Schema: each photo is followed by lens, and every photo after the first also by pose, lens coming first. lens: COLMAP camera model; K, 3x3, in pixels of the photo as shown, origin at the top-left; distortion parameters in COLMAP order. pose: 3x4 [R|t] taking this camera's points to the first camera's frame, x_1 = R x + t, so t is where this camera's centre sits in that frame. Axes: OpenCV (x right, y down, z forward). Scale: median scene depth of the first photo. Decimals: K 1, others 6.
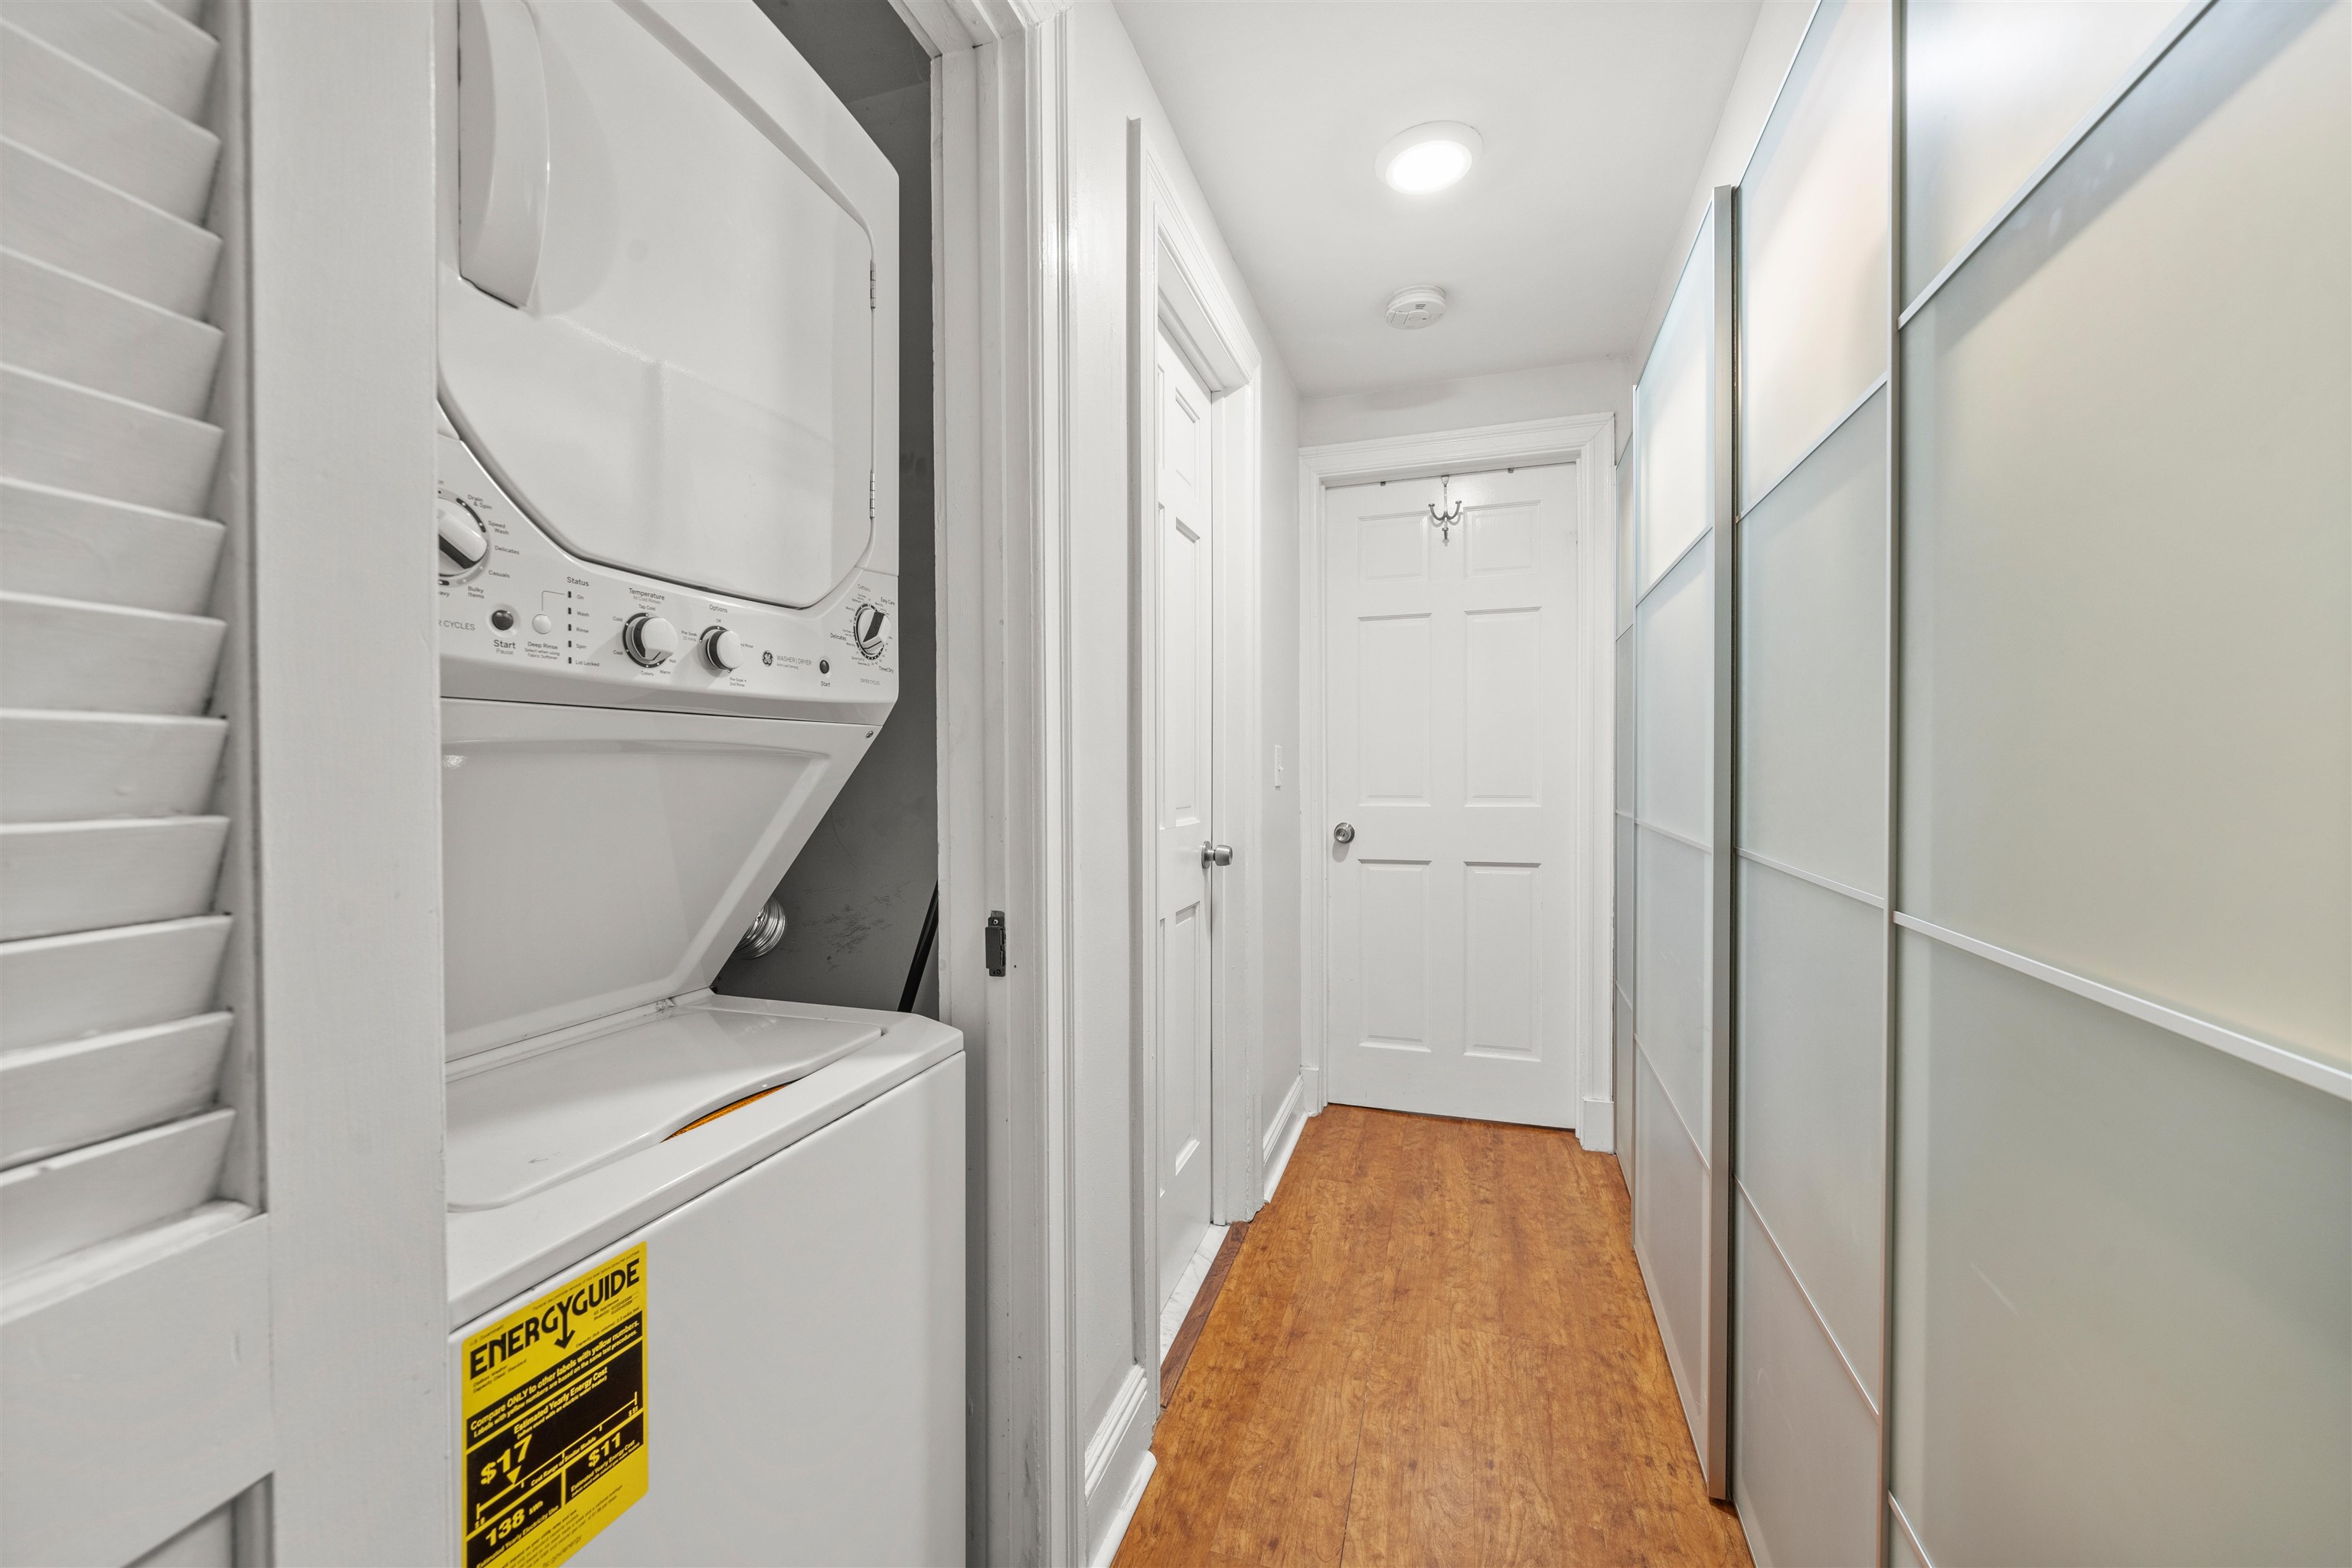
lens RADIAL K [[900.7, 0, 1170.6], [0, 900.7, 783.2], [0, 0, 1]] dist [-0.002616, -0.000363]
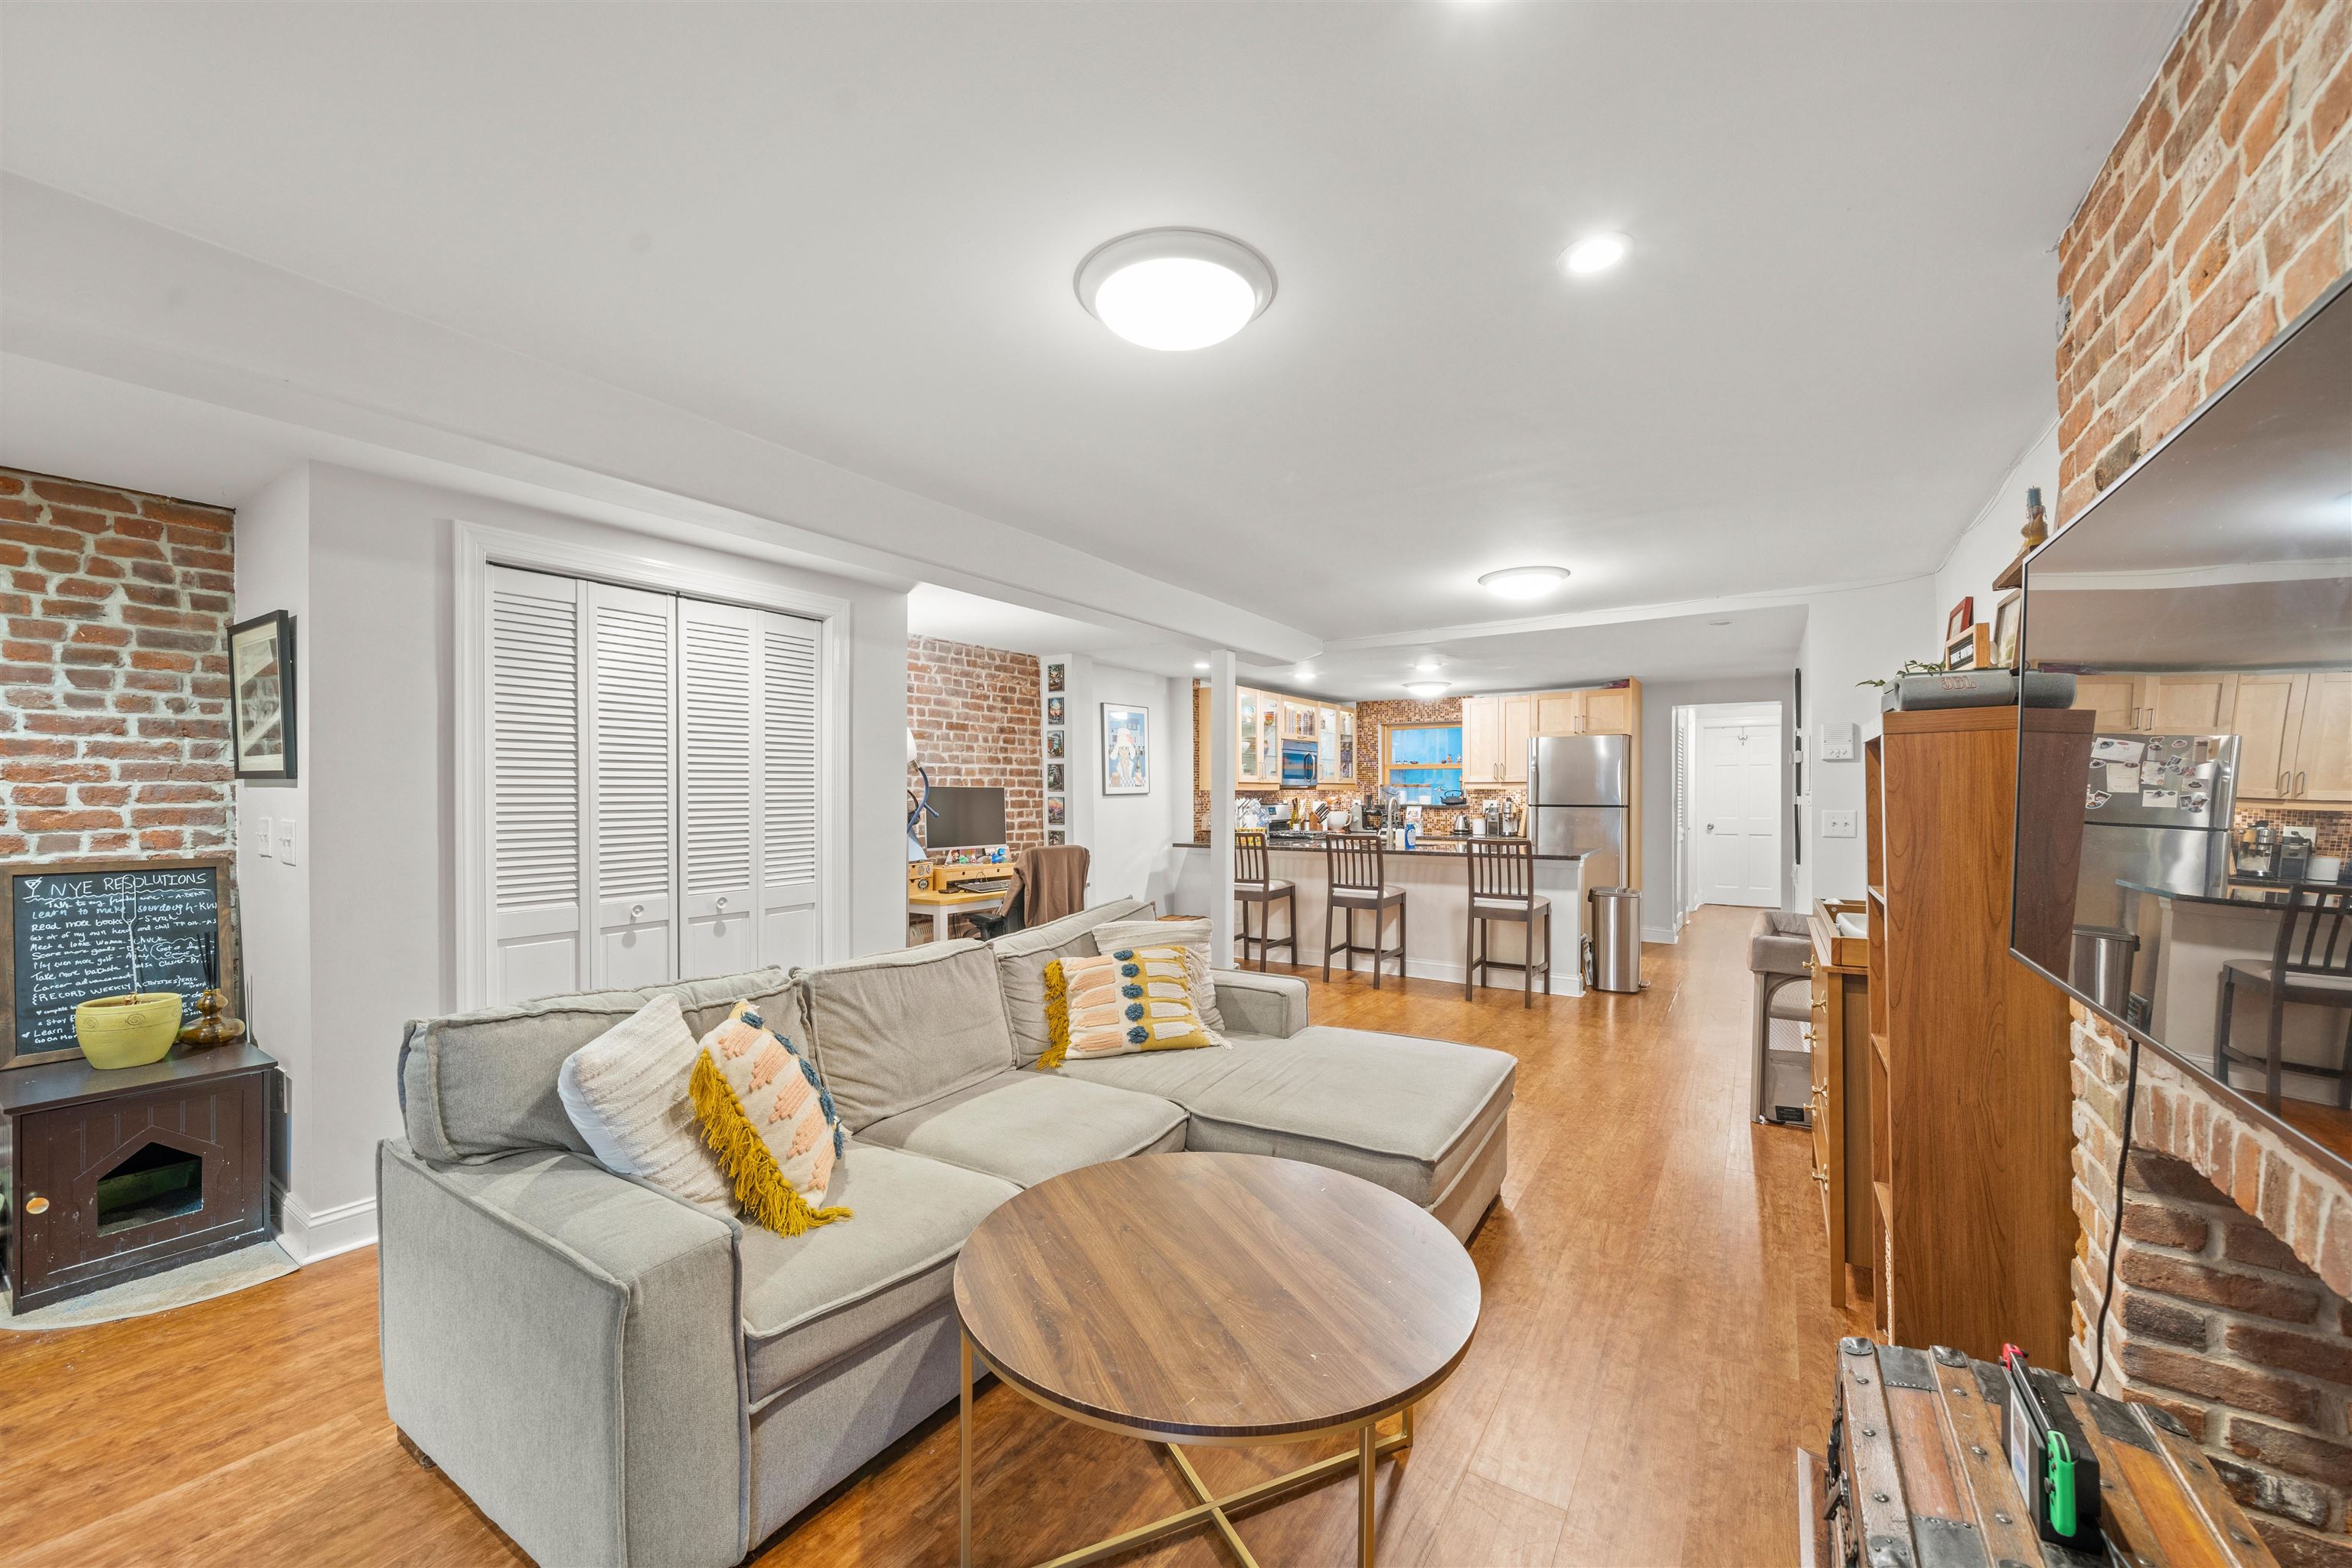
lens RADIAL K [[912.0, 0, 1171.9], [0, 912.0, 799.2], [0, 0, 1]] dist [-0.008905, -0.000265]
pose [[0.968801, 0.000554, -0.247839, -1.073616], [-0.001258, 0.999996, -0.002682, -0.043476], [0.247837, 0.002910, 0.968797, -3.295608]]
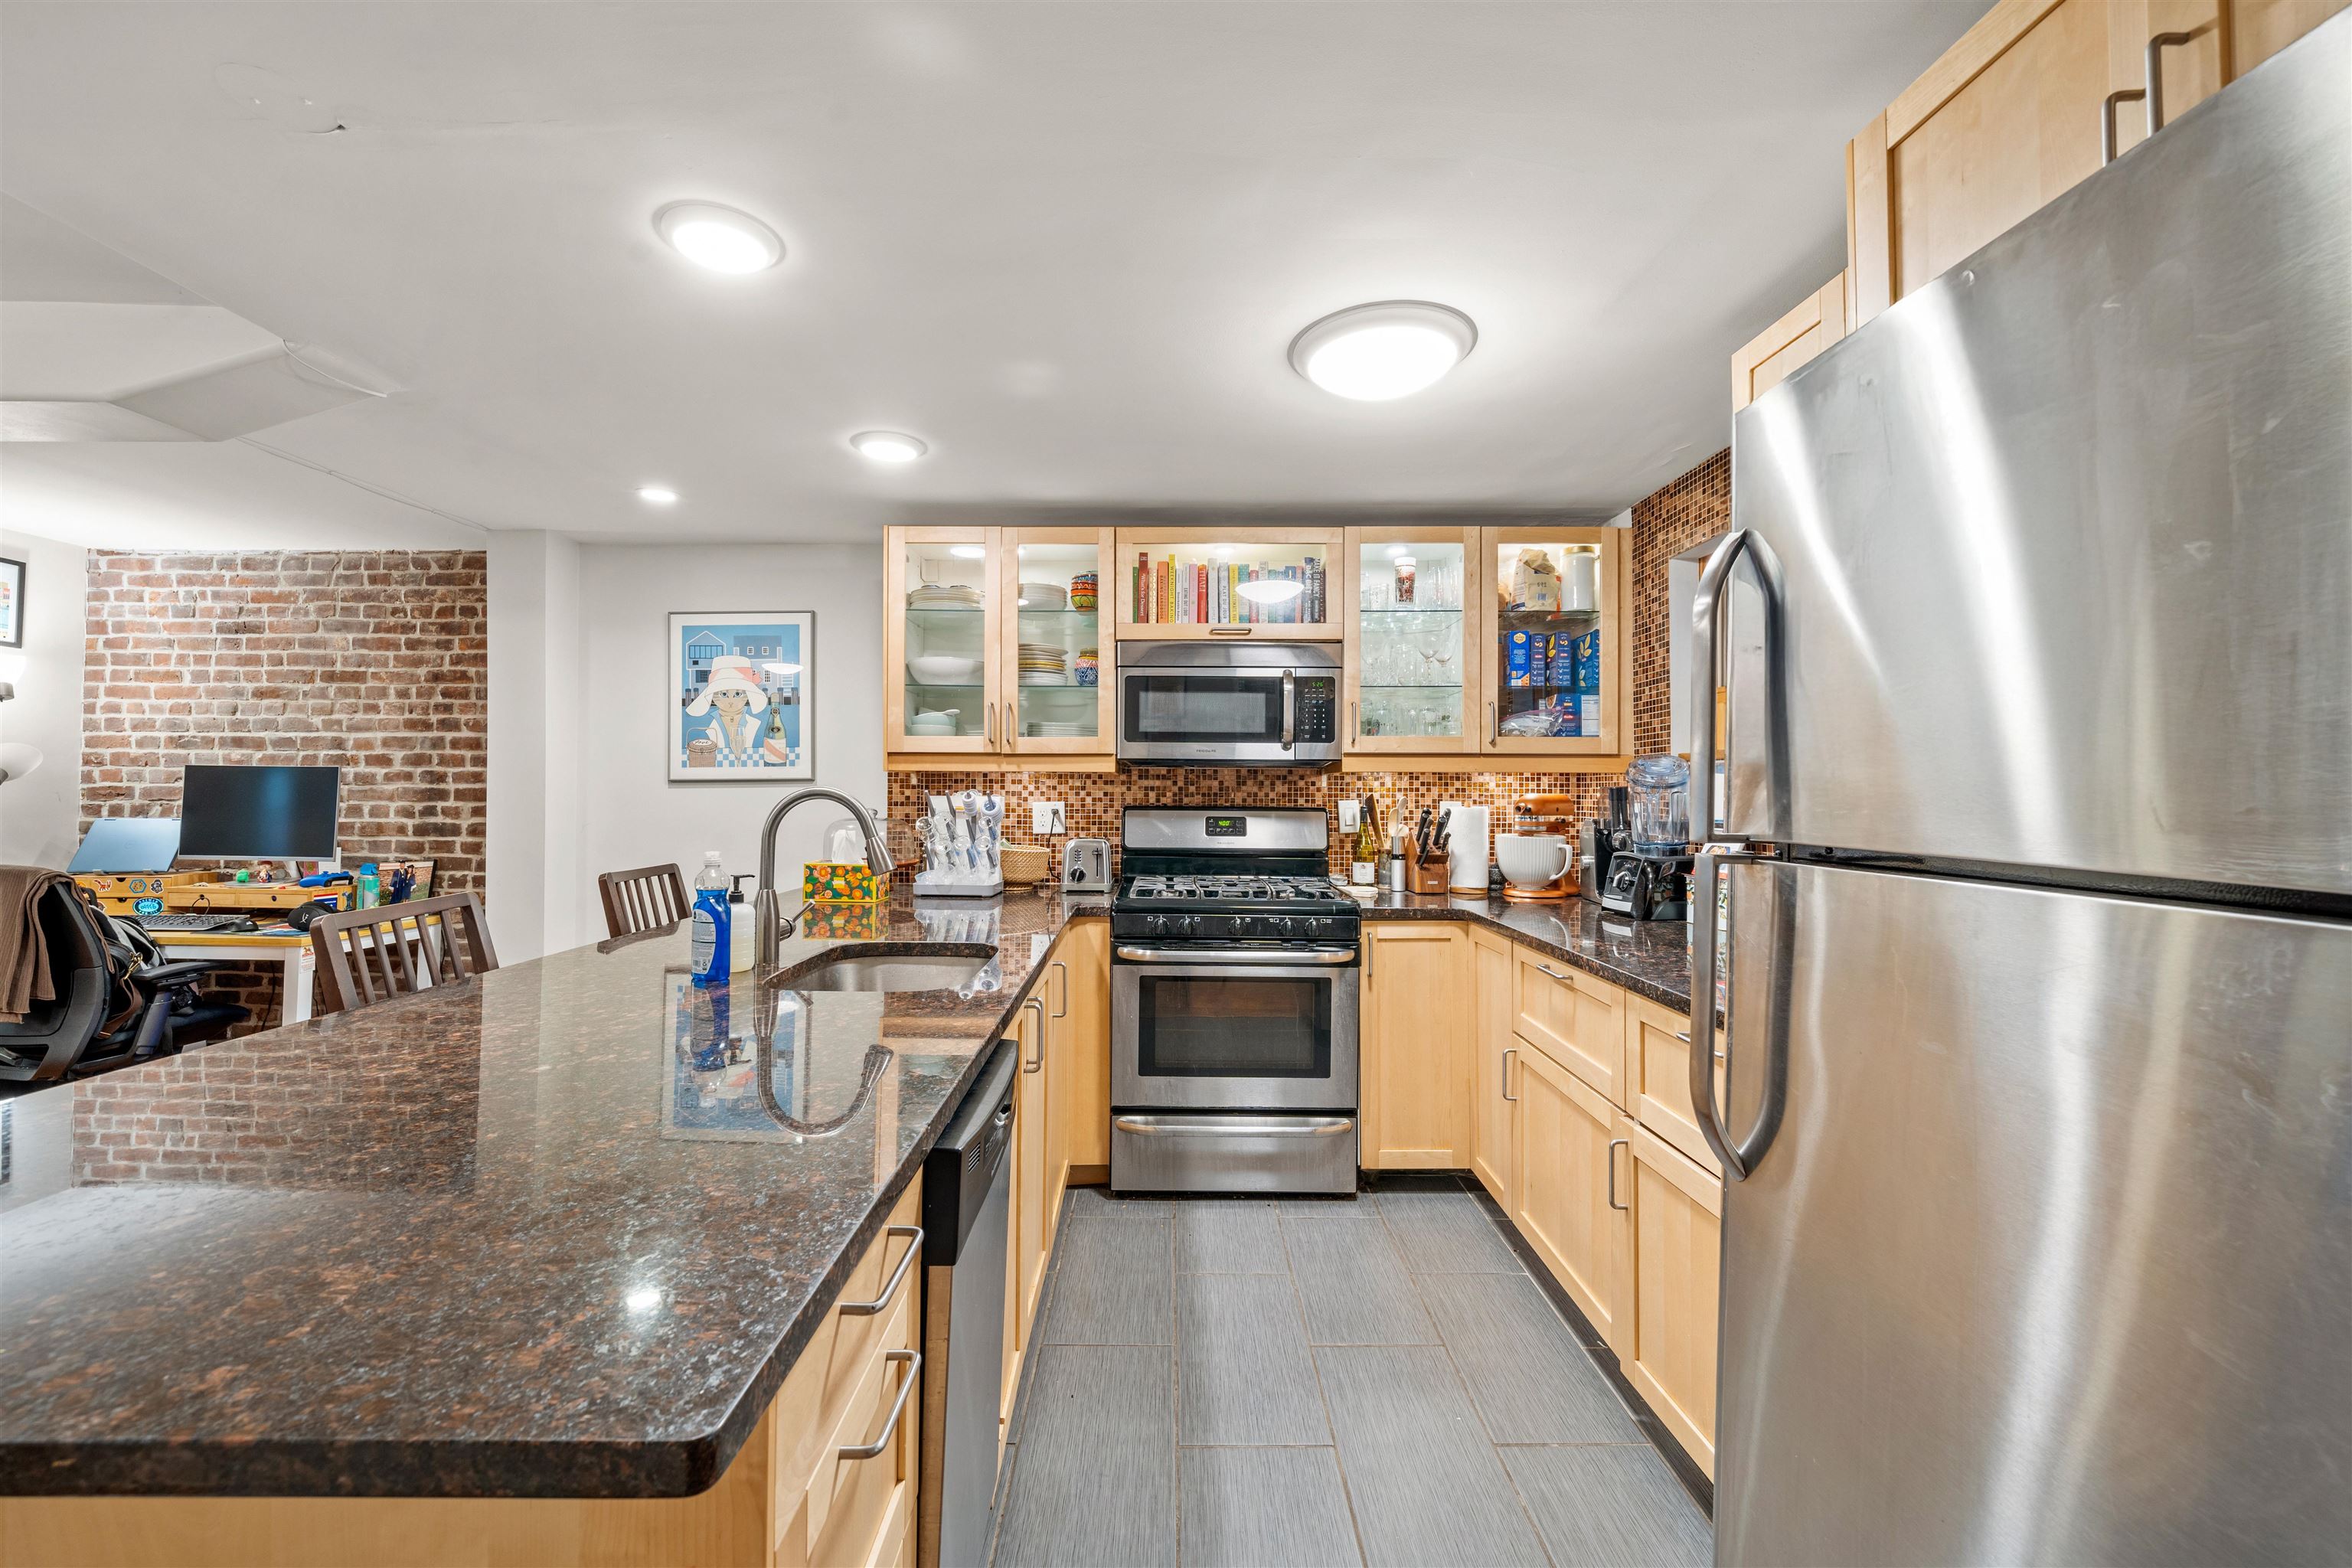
lens RADIAL K [[900.7, 0, 1170.6], [0, 900.7, 783.2], [0, 0, 1]] dist [-0.002616, -0.000363]
pose [[0.322261, -0.006902, -0.946626, -0.354760], [-0.015265, 0.999806, -0.012486, -0.054177], [0.946528, 0.018474, 0.322093, -0.613272]]
